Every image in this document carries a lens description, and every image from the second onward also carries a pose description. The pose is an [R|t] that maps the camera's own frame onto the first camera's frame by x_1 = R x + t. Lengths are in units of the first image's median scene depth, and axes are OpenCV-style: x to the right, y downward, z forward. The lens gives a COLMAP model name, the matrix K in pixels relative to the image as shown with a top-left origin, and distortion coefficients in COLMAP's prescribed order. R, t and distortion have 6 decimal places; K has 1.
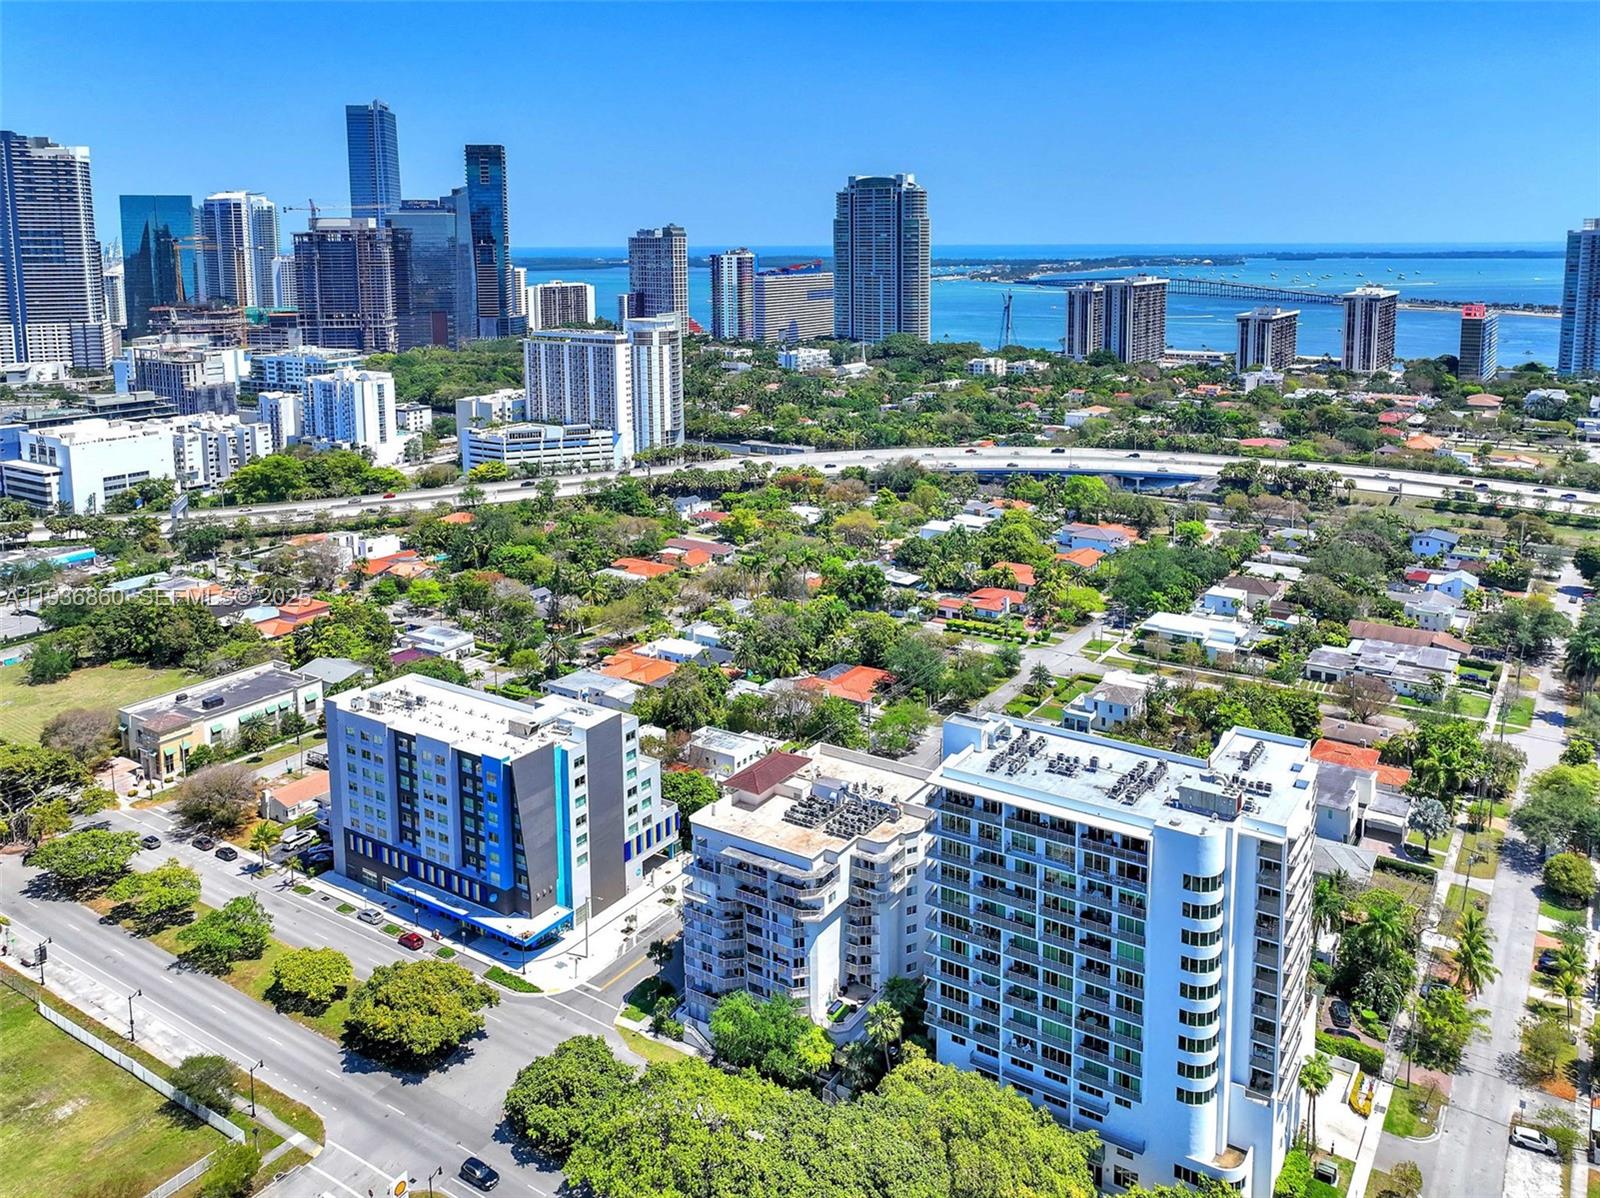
lens RADIAL K [[1208.0, 0, 800.0], [0, 1208.0, 599.0], [0, 0, 1]] dist [0.004162, 0.010099]
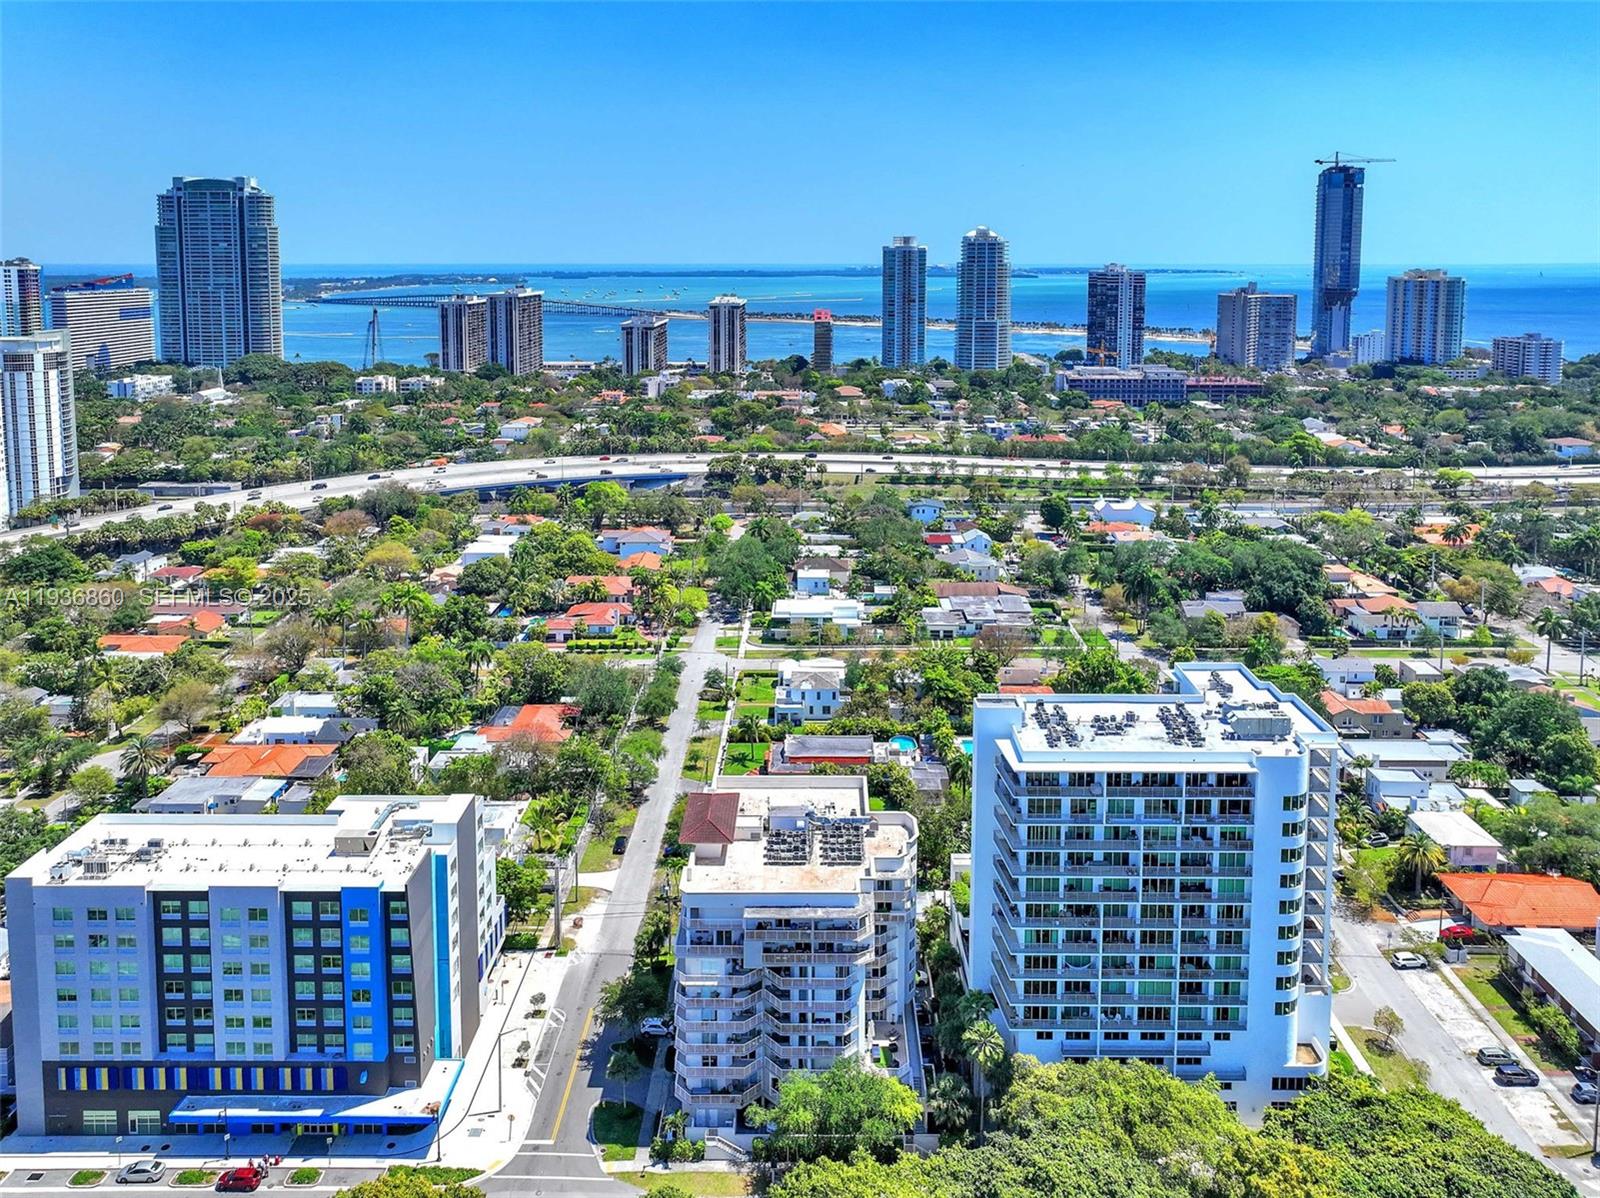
lens RADIAL K [[1226.4, 0, 799.4], [0, 1226.4, 555.7], [0, 0, 1]] dist [0.005331, 0.009350]
pose [[0.841982, -0.122302, 0.525460, -0.147813], [0.149709, 0.988682, -0.009773, -0.008570], [-0.518318, 0.086894, 0.850762, 0.072800]]
